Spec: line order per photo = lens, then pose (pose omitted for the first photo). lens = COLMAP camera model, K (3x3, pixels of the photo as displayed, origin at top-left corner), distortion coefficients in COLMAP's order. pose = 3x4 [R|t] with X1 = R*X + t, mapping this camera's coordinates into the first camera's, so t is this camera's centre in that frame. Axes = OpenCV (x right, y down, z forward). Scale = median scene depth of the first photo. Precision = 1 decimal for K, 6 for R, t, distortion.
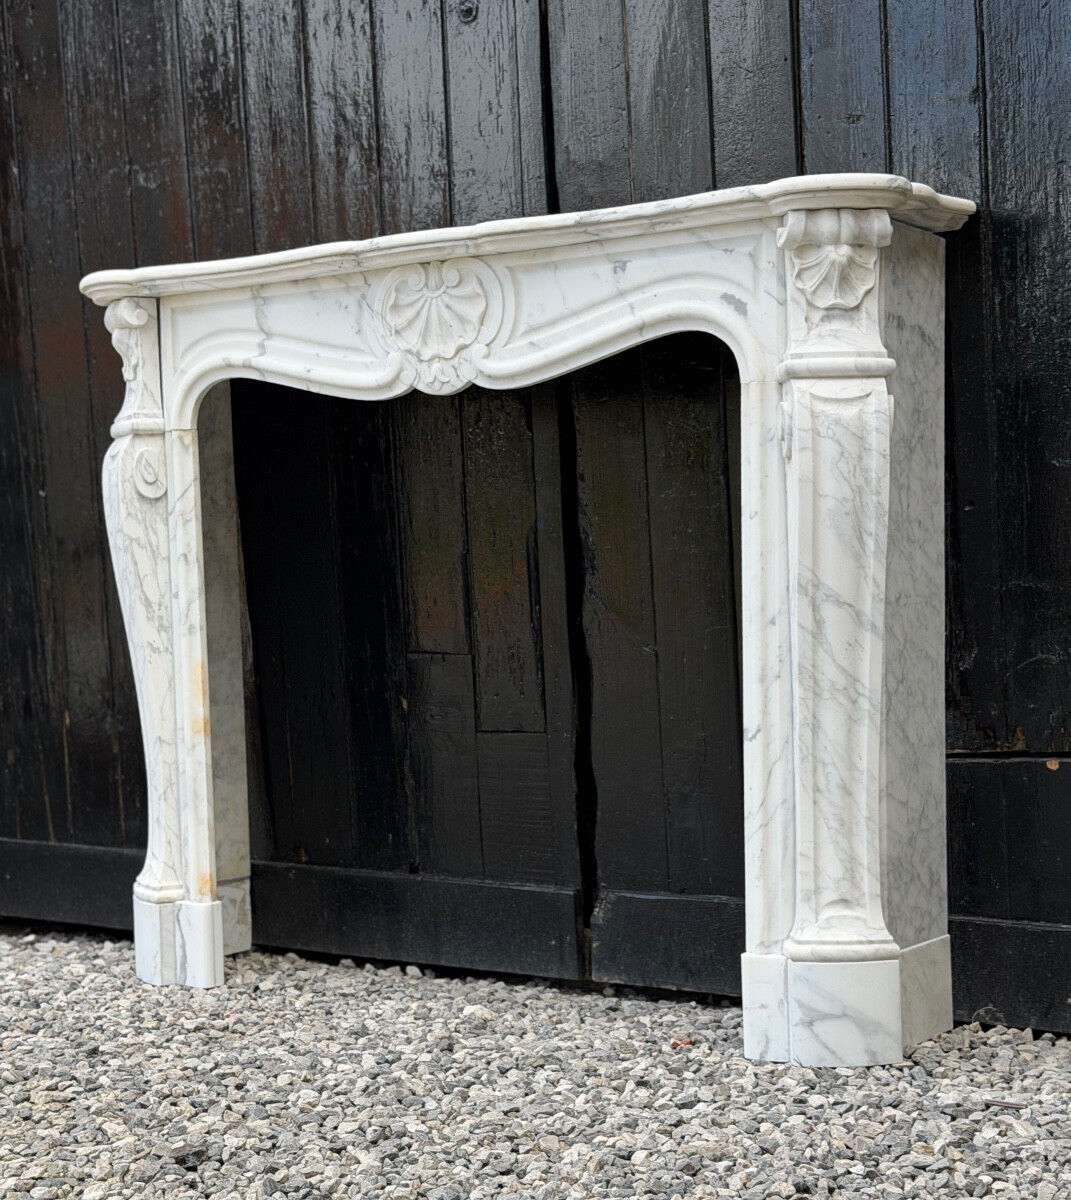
lens RADIAL K [[2114.7, 0, 526.1], [0, 2114.7, 724.1], [0, 0, 1]] dist [0.107617, 0.000000]
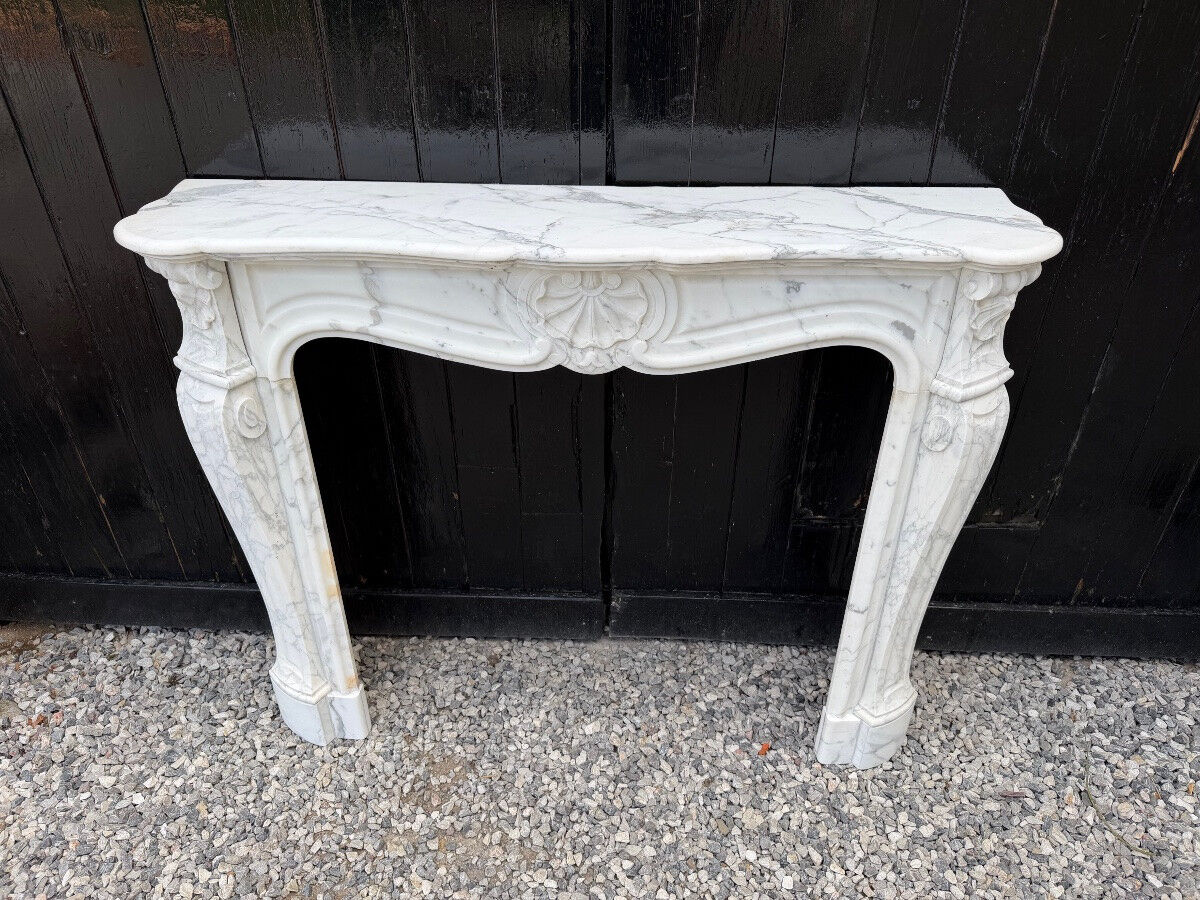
lens RADIAL K [[846.1, 0, 595.6], [0, 846.1, 452.1], [0, 0, 1]] dist [0.045680, -0.063104]
pose [[0.844337, -0.266253, 0.464978, -0.271822], [0.009302, 0.874953, 0.484119, -0.355102], [-0.535732, -0.404434, 0.741231, 0.691419]]
